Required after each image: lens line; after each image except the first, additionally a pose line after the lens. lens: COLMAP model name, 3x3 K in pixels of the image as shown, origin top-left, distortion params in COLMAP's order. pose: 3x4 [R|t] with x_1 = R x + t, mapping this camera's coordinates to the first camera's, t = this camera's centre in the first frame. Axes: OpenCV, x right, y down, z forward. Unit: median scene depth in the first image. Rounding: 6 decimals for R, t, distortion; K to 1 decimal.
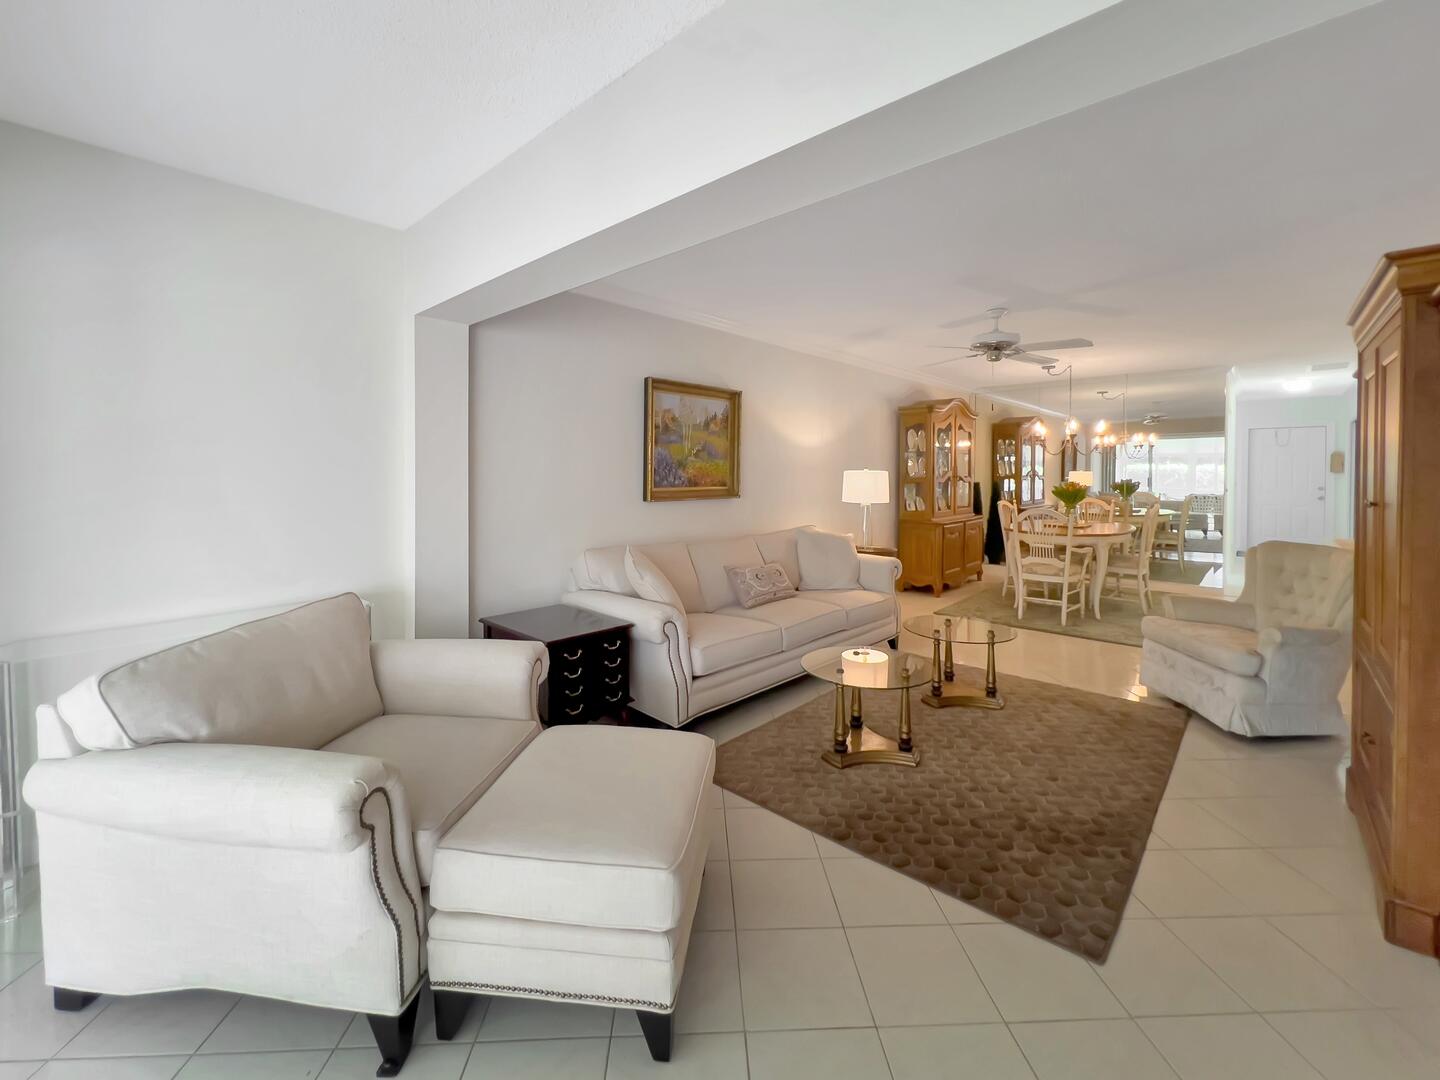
lens RADIAL K [[592.1, 0, 723.3], [0, 592.1, 549.5], [0, 0, 1]] dist [-0.025897, -0.000057]
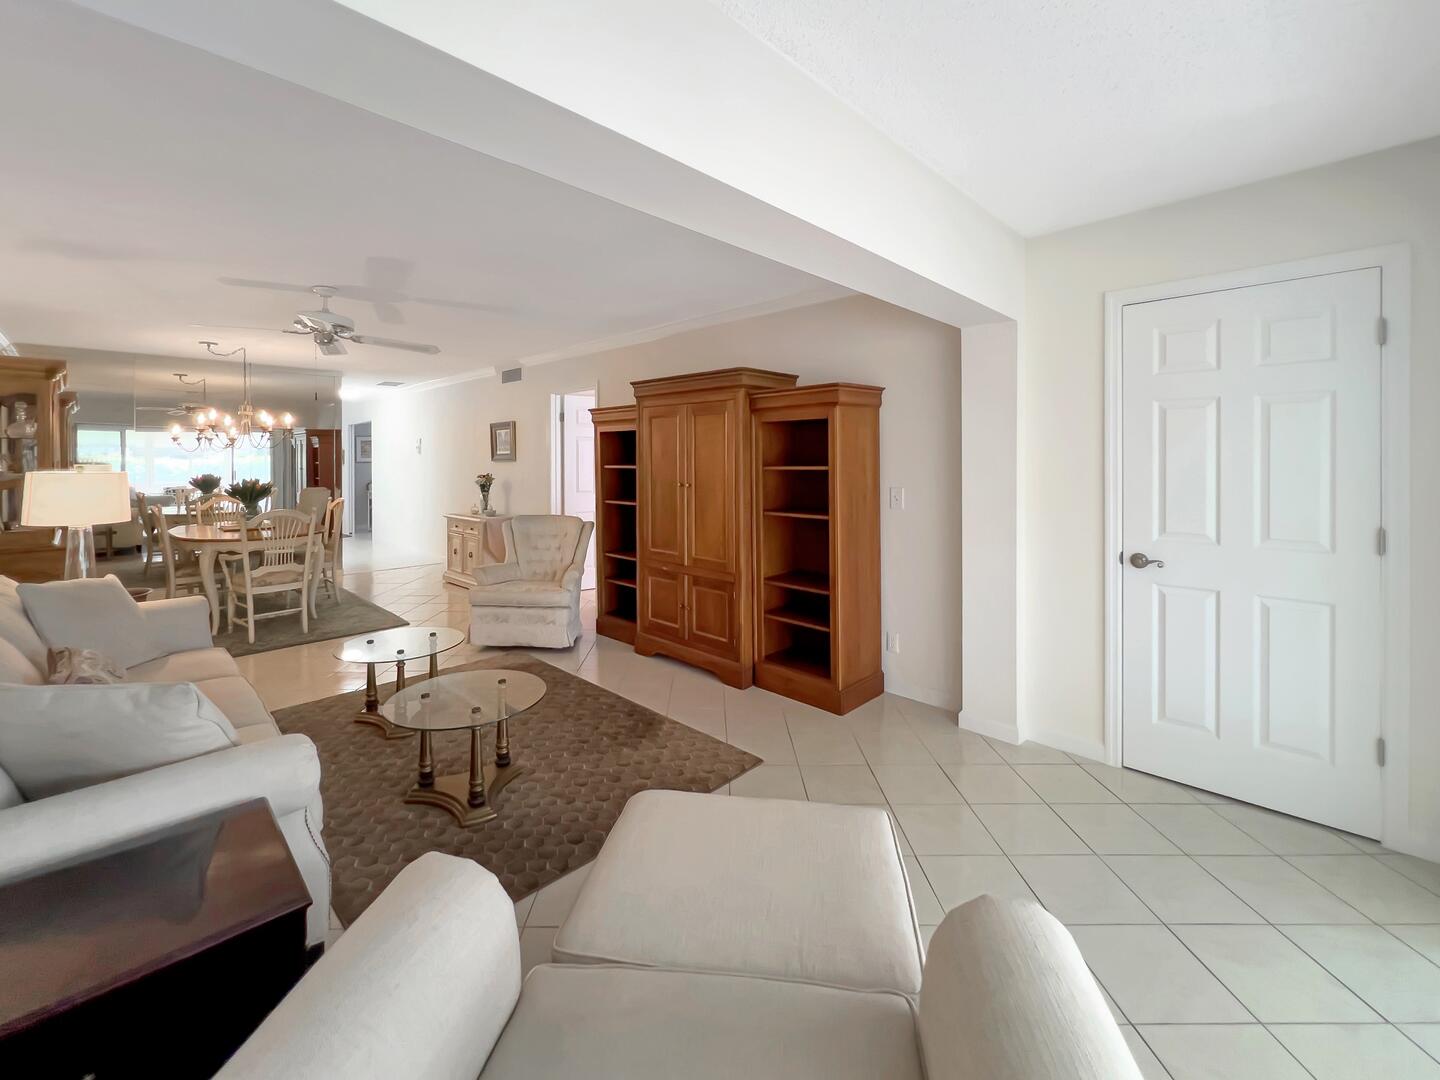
lens RADIAL K [[620.3, 0, 719.5], [0, 620.3, 465.3], [0, 0, 1]] dist [-0.000285, 0.000001]
pose [[0.048960, -0.019155, 0.998617, -0.607980], [0.149350, 0.988716, 0.011643, -0.080262], [-0.987572, 0.148573, 0.051269, 0.521219]]
